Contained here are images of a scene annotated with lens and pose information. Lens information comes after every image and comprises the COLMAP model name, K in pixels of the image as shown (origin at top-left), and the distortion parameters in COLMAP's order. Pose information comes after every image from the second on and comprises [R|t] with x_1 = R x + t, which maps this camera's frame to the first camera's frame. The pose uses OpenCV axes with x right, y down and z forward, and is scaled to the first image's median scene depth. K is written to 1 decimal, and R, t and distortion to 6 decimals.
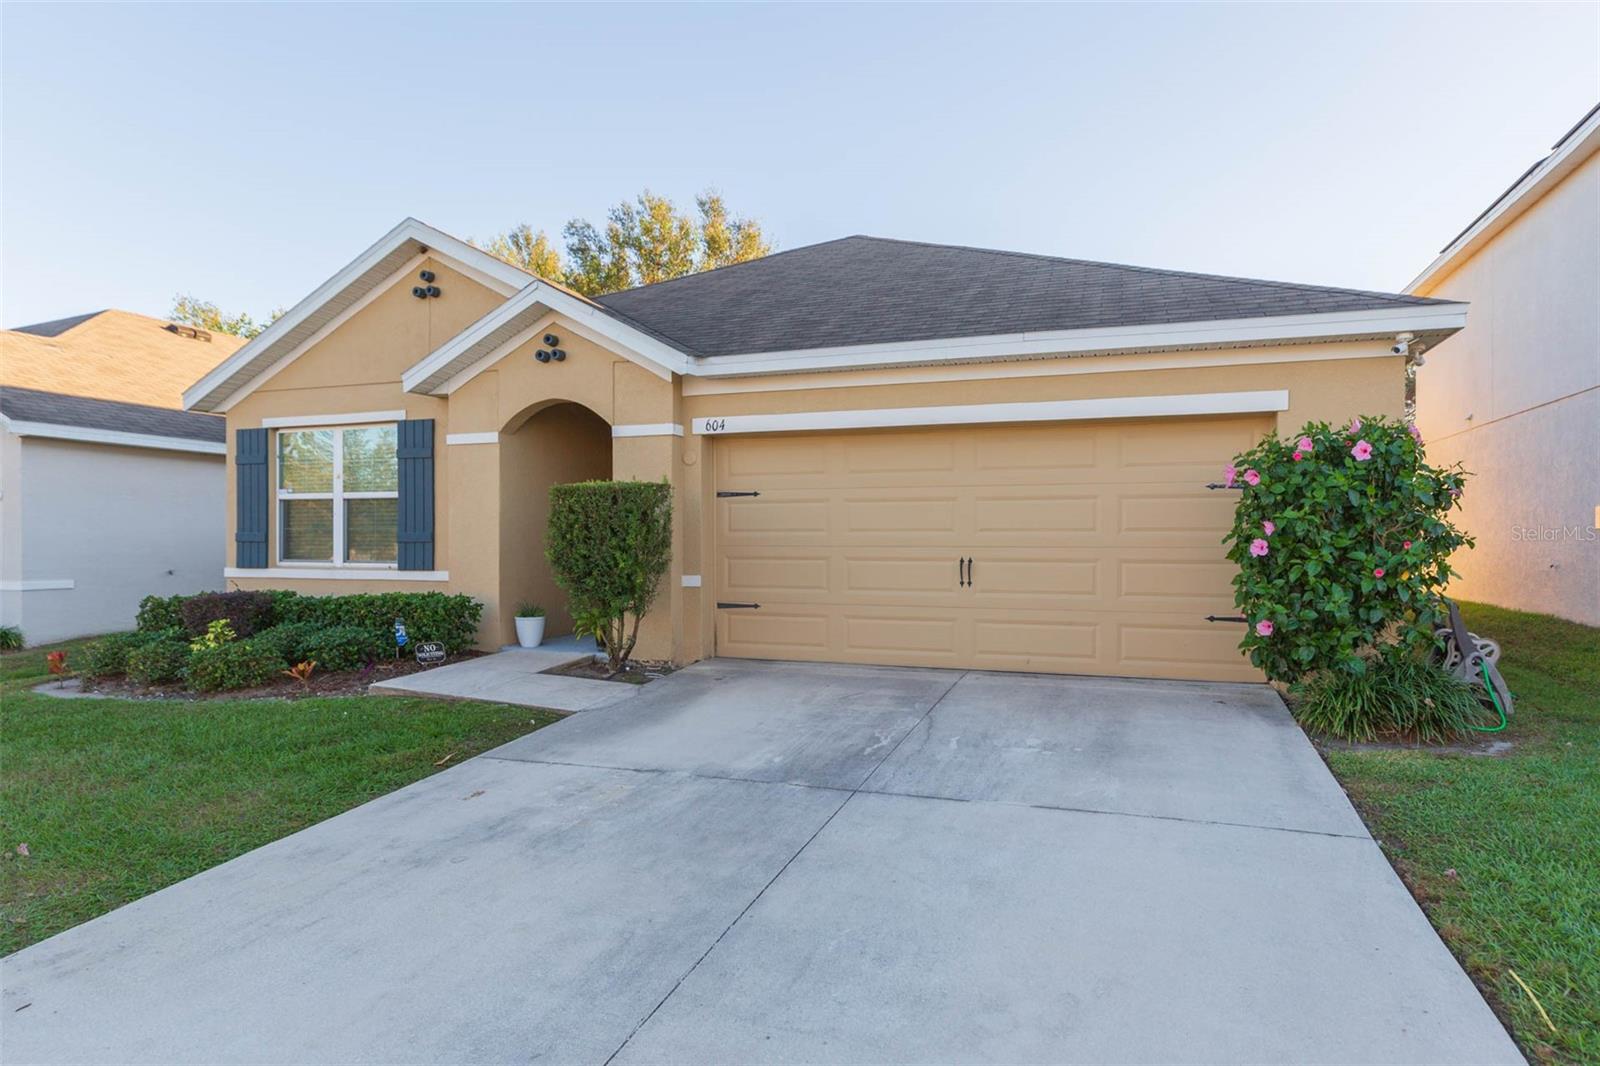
lens RADIAL K [[872.2, 0, 805.9], [0, 872.2, 547.7], [0, 0, 1]] dist [0.001791, -0.002227]
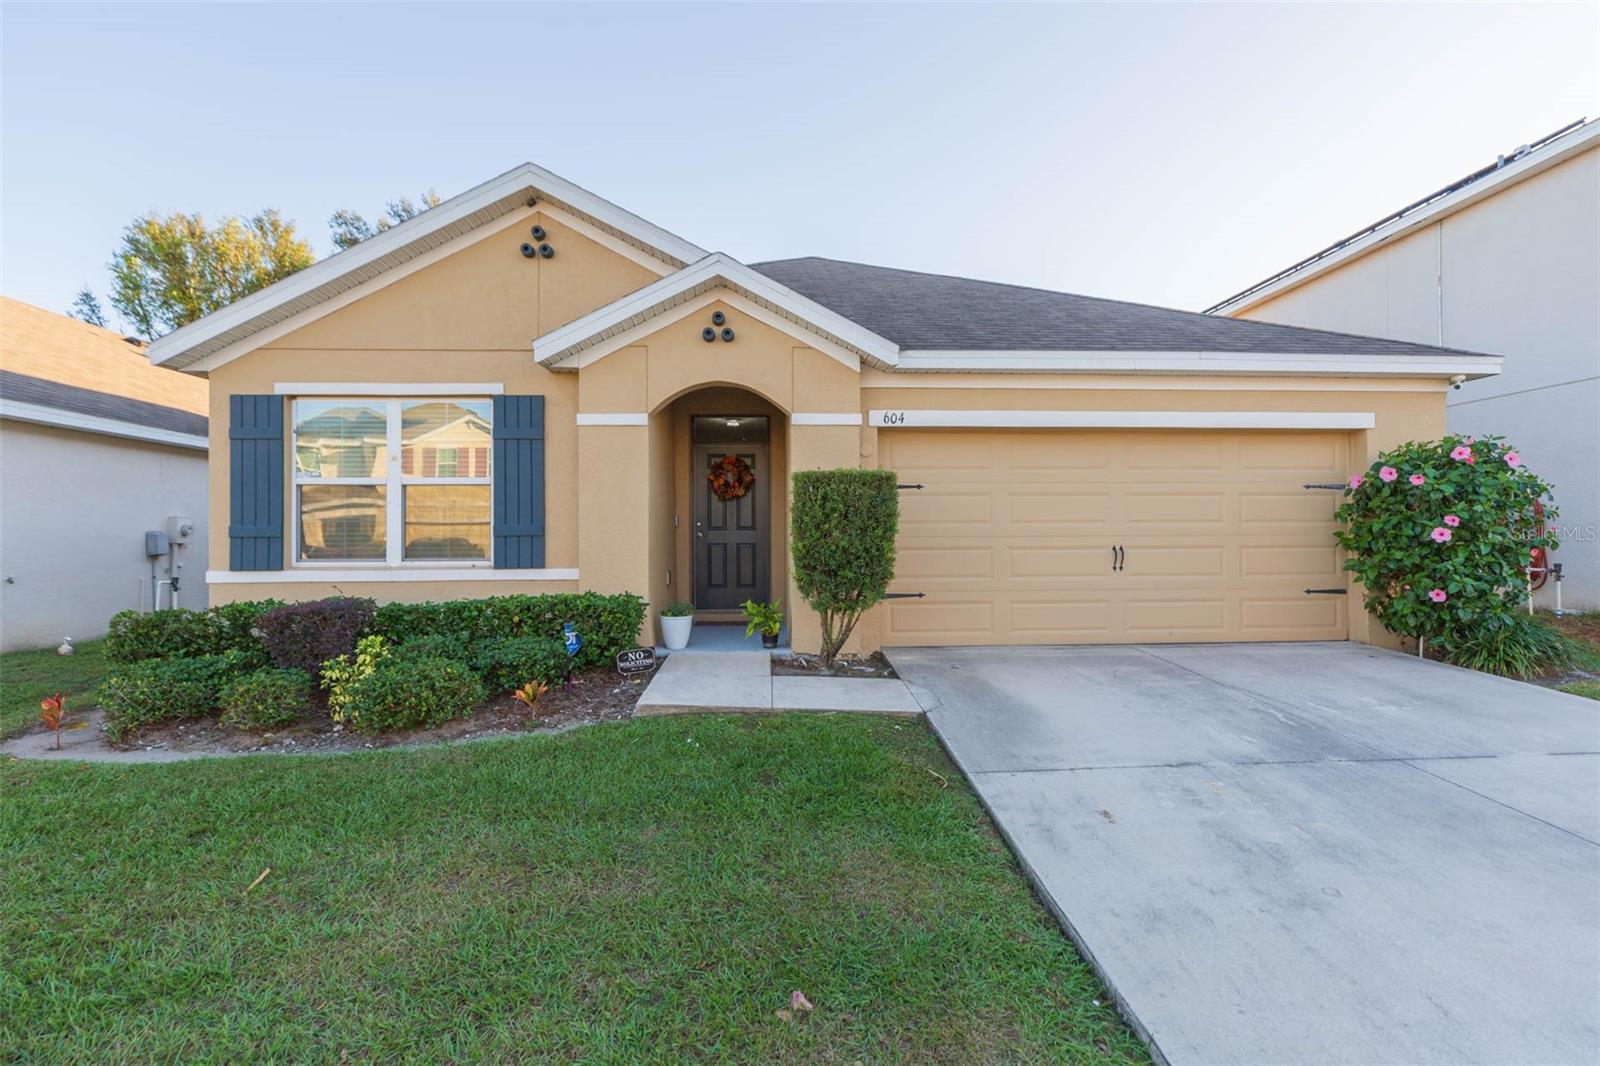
lens RADIAL K [[747.8, 0, 794.6], [0, 747.8, 535.0], [0, 0, 1]] dist [-0.004860, -0.001456]
pose [[0.928798, -0.004222, 0.370562, -0.524461], [0.009814, 0.999865, -0.013205, 0.005805], [-0.370456, 0.015901, 0.928714, 0.233276]]
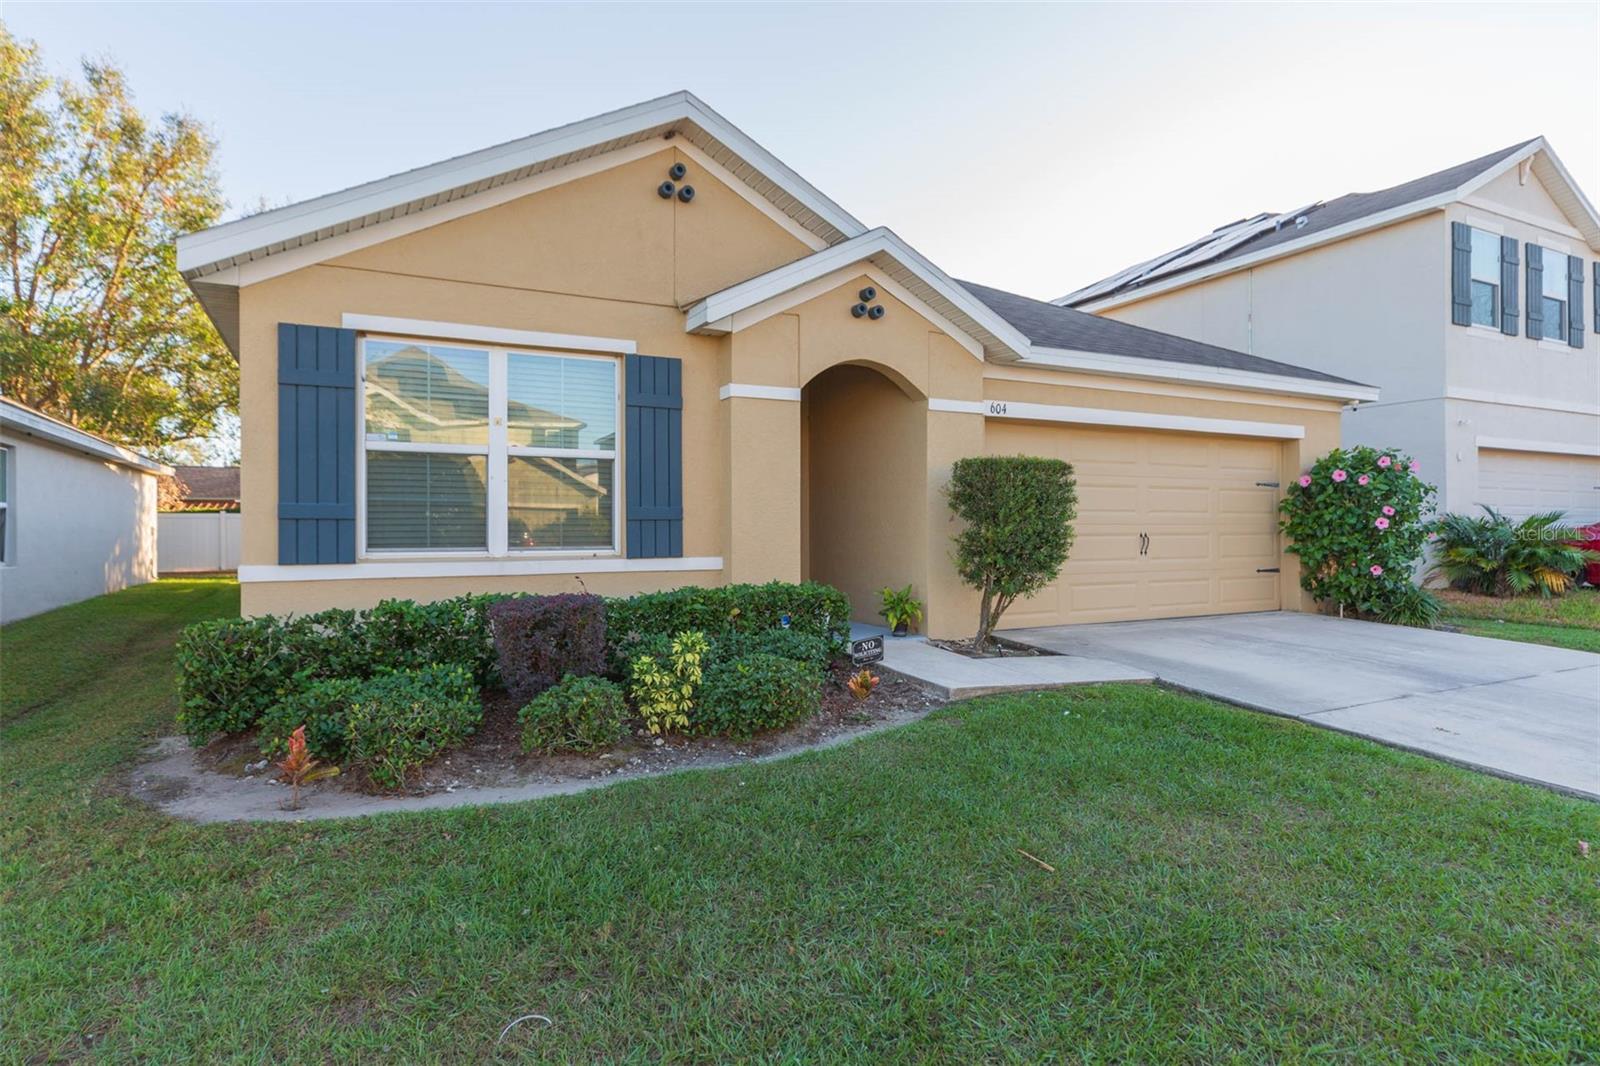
lens RADIAL K [[872.2, 0, 790.7], [0, 872.2, 527.0], [0, 0, 1]] dist [0.001791, -0.002227]
pose [[0.698061, -0.002058, 0.716035, -1.009534], [0.009349, 0.999937, -0.006241, 0.006203], [-0.715977, 0.011051, 0.698036, 0.441258]]
